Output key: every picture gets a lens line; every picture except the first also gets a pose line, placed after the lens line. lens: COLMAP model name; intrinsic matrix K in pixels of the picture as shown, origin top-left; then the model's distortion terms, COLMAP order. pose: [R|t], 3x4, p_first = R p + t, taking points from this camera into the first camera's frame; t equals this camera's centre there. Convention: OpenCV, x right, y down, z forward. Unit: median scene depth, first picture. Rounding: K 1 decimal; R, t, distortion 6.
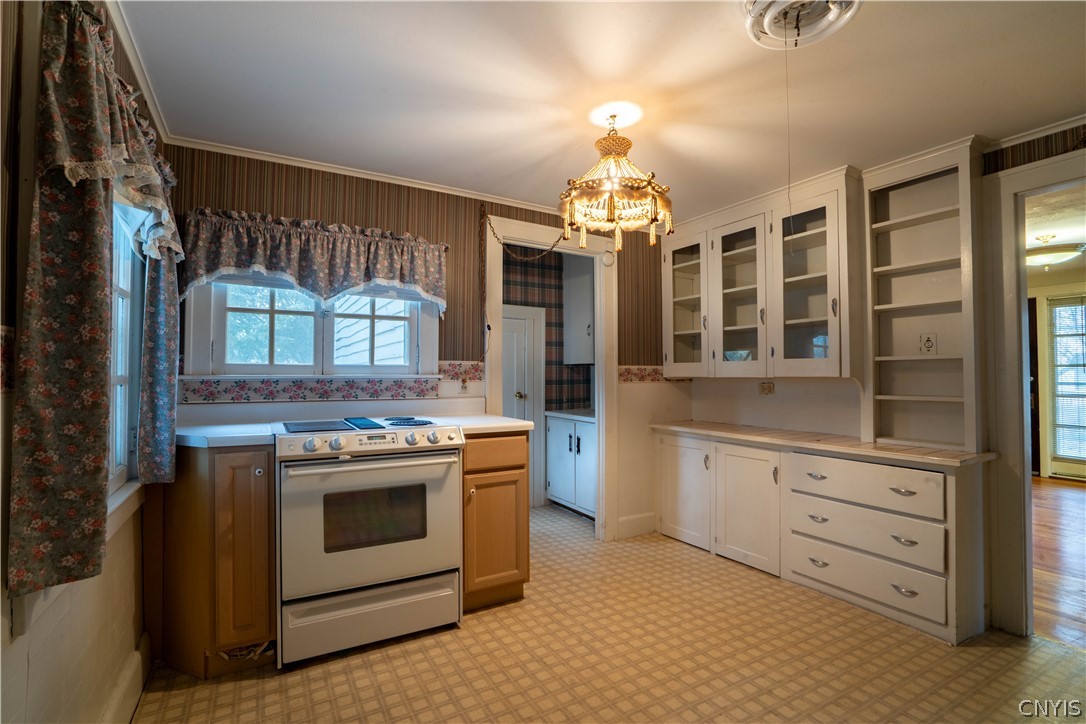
lens RADIAL K [[503.4, 0, 546.1], [0, 503.4, 363.1], [0, 0, 1]] dist [-0.044392, 0.011326]
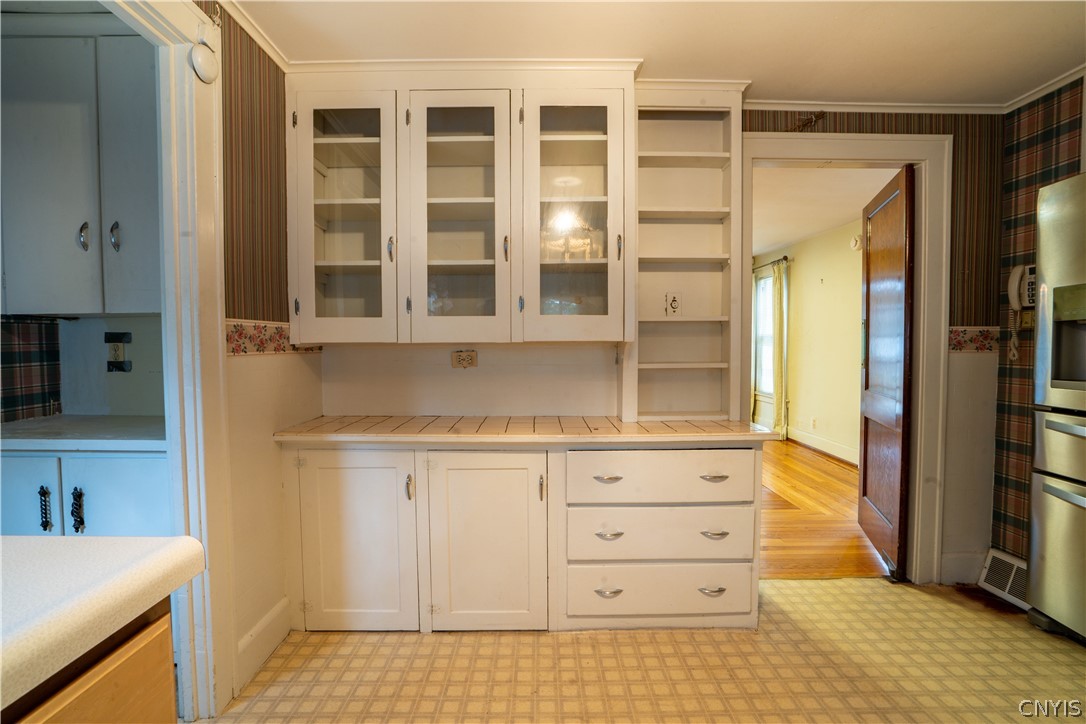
lens RADIAL K [[503.4, 0, 547.5], [0, 503.4, 361.7], [0, 0, 1]] dist [-0.044392, 0.011326]
pose [[0.501031, -0.036587, 0.864655, -0.100410], [-0.018172, 0.998441, 0.052778, 0.015951], [-0.865238, -0.042156, 0.499585, 0.562451]]
